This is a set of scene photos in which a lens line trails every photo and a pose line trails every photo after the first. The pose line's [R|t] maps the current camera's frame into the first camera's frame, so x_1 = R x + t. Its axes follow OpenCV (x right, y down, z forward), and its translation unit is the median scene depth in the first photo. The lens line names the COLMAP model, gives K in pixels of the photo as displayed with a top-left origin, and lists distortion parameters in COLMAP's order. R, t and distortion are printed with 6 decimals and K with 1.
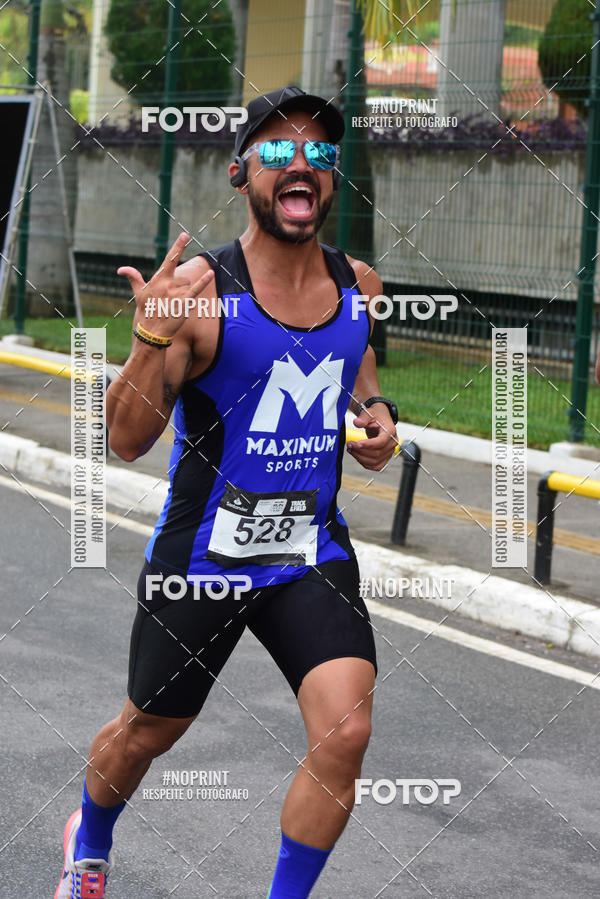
lens RADIAL K [[2805.2, 0, 300.0], [0, 2805.2, 449.5], [0, 0, 1]] dist [-0.268530, 0.474405]
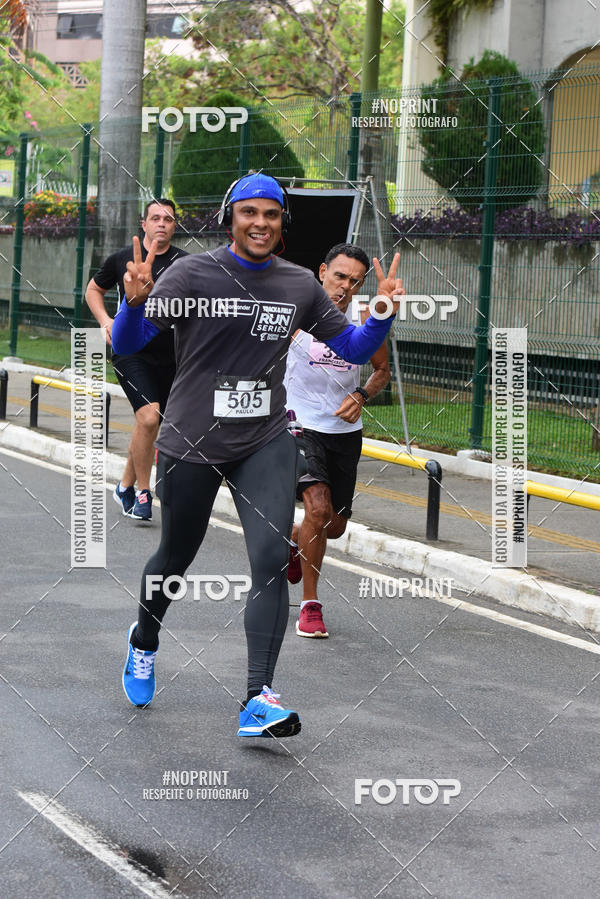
lens RADIAL K [[2805.2, 0, 300.0], [0, 2805.2, 449.5], [0, 0, 1]] dist [-0.268530, 0.474405]
pose [[0.994452, 0.002281, -0.105171, -0.010570], [-0.005541, 0.999513, -0.030721, 0.001438], [0.105049, 0.031133, 0.993980, -0.041611]]
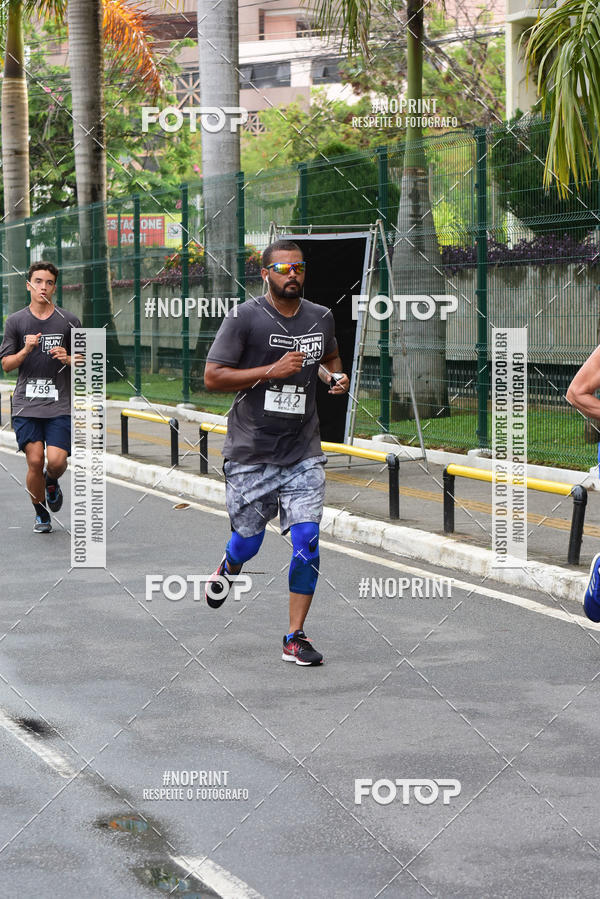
lens RADIAL K [[2805.2, 0, 300.0], [0, 2805.2, 449.5], [0, 0, 1]] dist [-0.268530, 0.474405]
pose [[0.981251, -0.056999, -0.184114, 0.131245], [0.049423, 0.997742, -0.045482, 0.028607], [0.186291, 0.035530, 0.981852, -0.269205]]
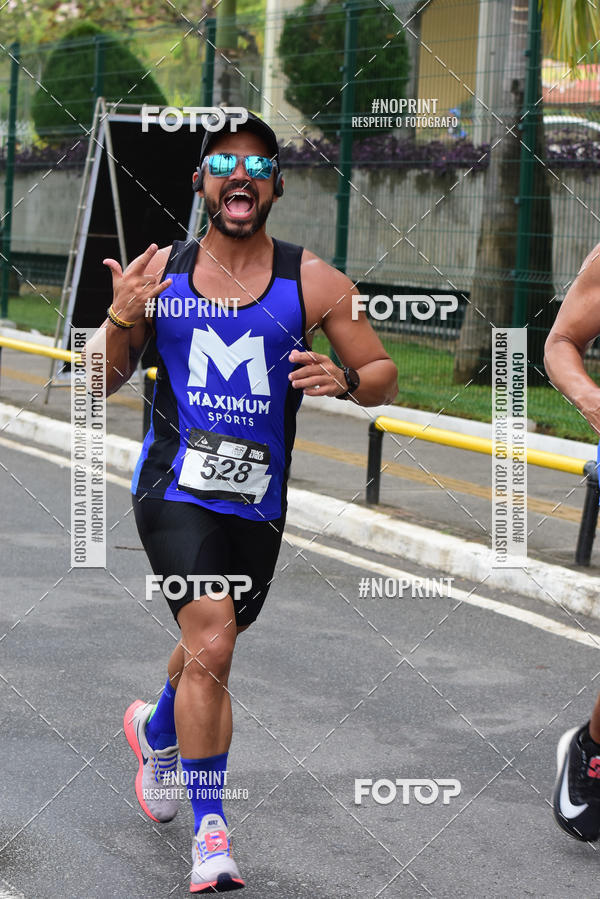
lens RADIAL K [[2805.2, 0, 300.0], [0, 2805.2, 449.5], [0, 0, 1]] dist [-0.268530, 0.474405]
pose [[0.998099, -0.005190, -0.061413, -0.003457], [0.004758, 0.999963, -0.007176, -0.000549], [0.061448, 0.006870, 0.998087, 0.001326]]
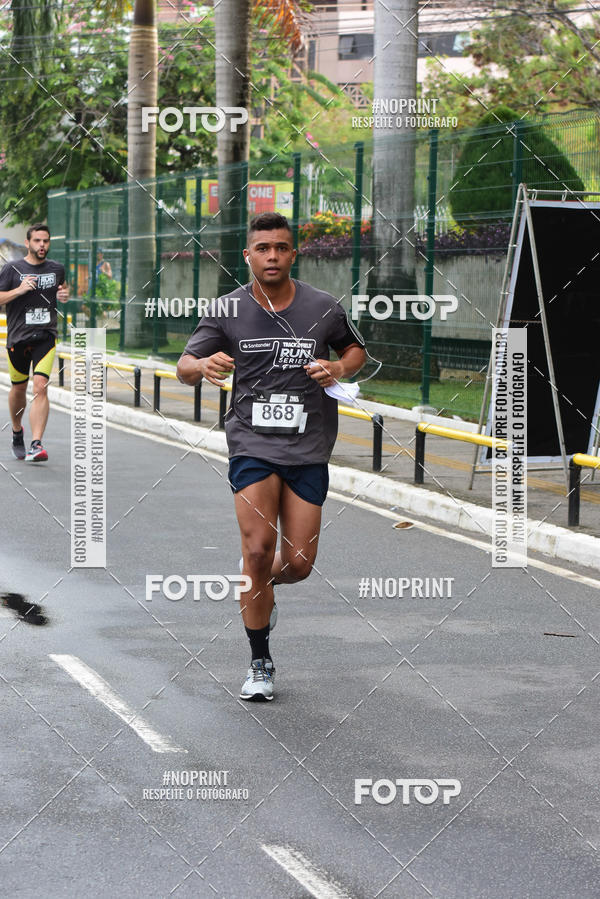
lens RADIAL K [[2805.2, 0, 300.0], [0, 2805.2, 449.5], [0, 0, 1]] dist [-0.268530, 0.474405]
pose [[0.978053, -0.015033, -0.207812, -0.007337], [0.007349, 0.999262, -0.037699, -0.001852], [0.208225, 0.035345, 0.977442, -0.001180]]
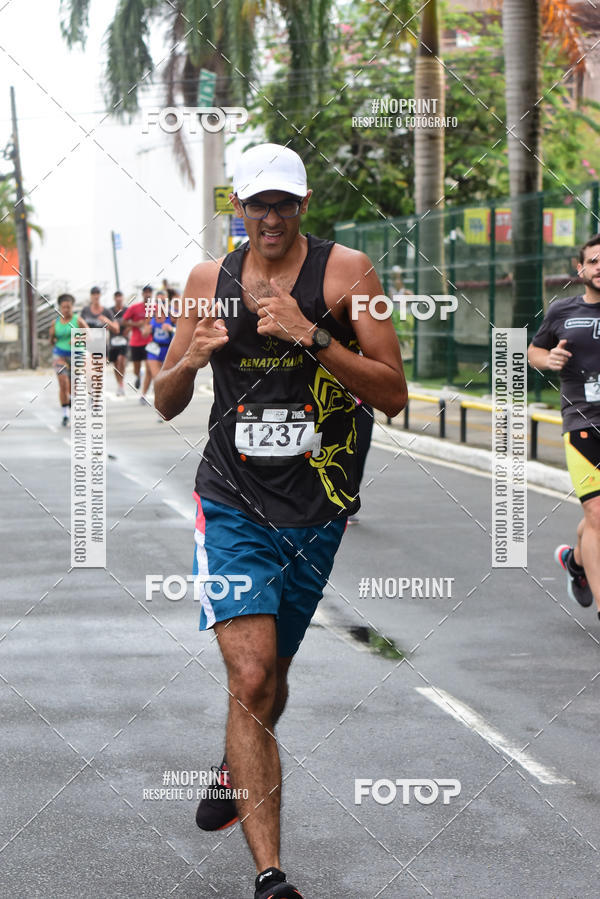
lens RADIAL K [[2805.2, 0, 300.0], [0, 2805.2, 449.5], [0, 0, 1]] dist [-0.268530, 0.474405]
pose [[0.953370, -0.031324, -0.300174, -0.033685], [0.017365, 0.998645, -0.049060, -0.003726], [0.301304, 0.041560, 0.952622, -0.016745]]
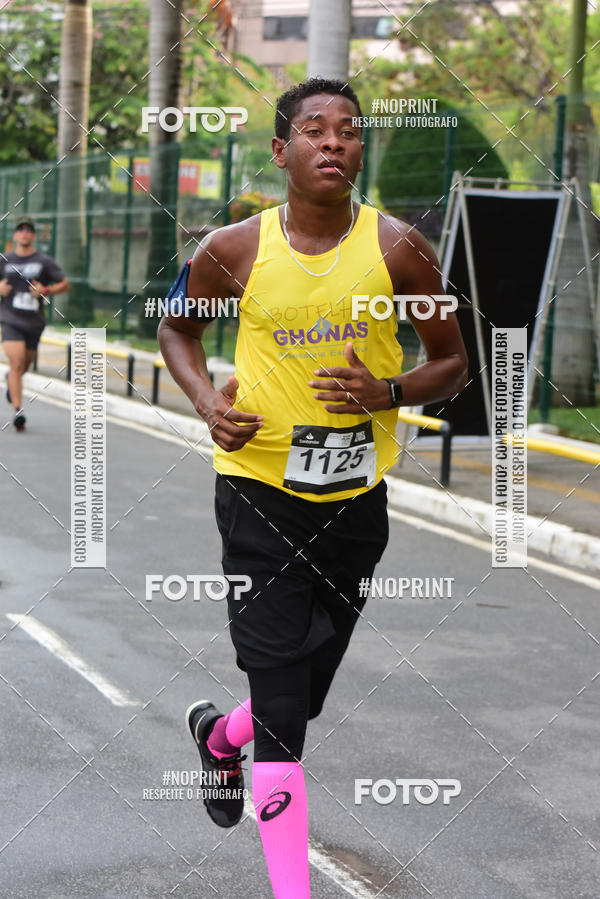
lens RADIAL K [[2799.6, 0, 300.0], [0, 2799.6, 449.5], [0, 0, 1]] dist [-0.241540, -0.082124]
pose [[0.984112, 0.006350, -0.177436, -0.010317], [-0.011946, 0.999464, -0.030487, 0.001417], [0.177147, 0.032122, 0.983660, -0.043887]]
